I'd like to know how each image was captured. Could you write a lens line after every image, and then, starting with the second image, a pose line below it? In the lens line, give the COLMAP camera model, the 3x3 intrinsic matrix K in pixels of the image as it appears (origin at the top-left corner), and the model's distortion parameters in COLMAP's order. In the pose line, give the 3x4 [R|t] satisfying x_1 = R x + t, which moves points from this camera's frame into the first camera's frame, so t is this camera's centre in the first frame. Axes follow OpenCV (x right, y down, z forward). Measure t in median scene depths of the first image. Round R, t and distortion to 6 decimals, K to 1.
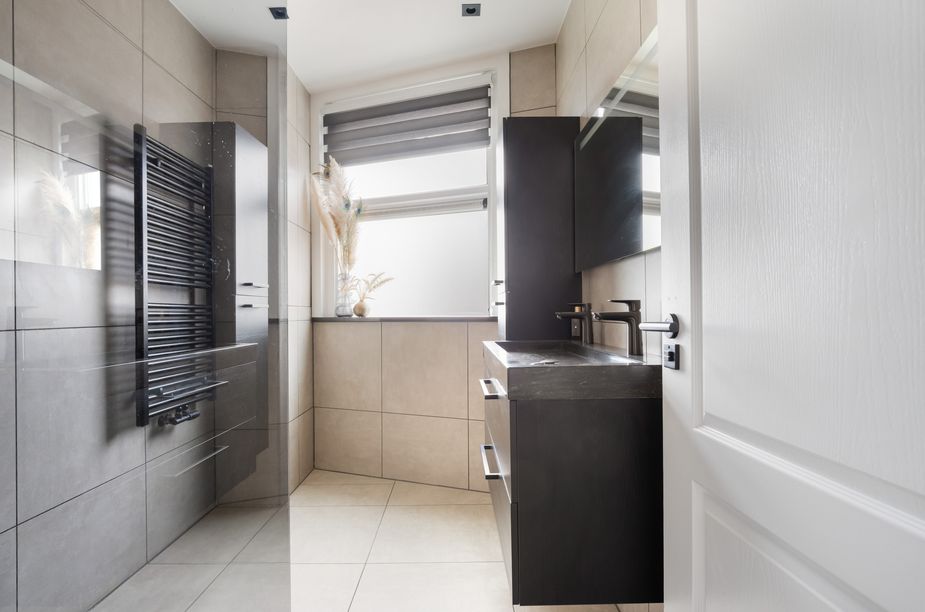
lens RADIAL K [[477.4, 0, 465.9], [0, 477.4, 310.8], [0, 0, 1]] dist [-0.031541, -0.000373]
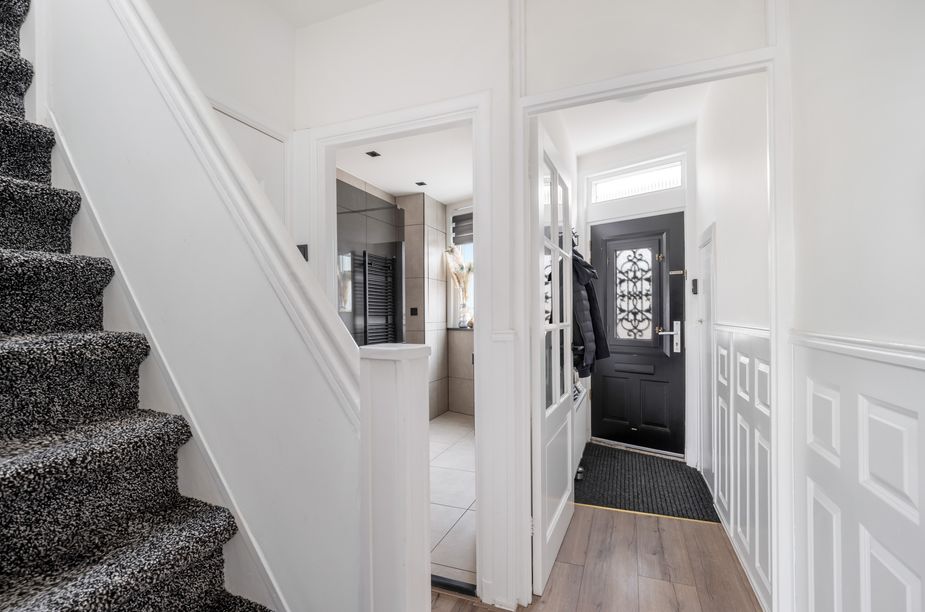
lens RADIAL K [[424.6, 0, 453.4], [0, 424.6, 308.9], [0, 0, 1]] dist [-0.022794, 0.007607]
pose [[0.912186, -0.004953, -0.409746, 0.388094], [0.002388, 0.999974, -0.006770, -0.050091], [0.409769, 0.005197, 0.912174, -0.510291]]
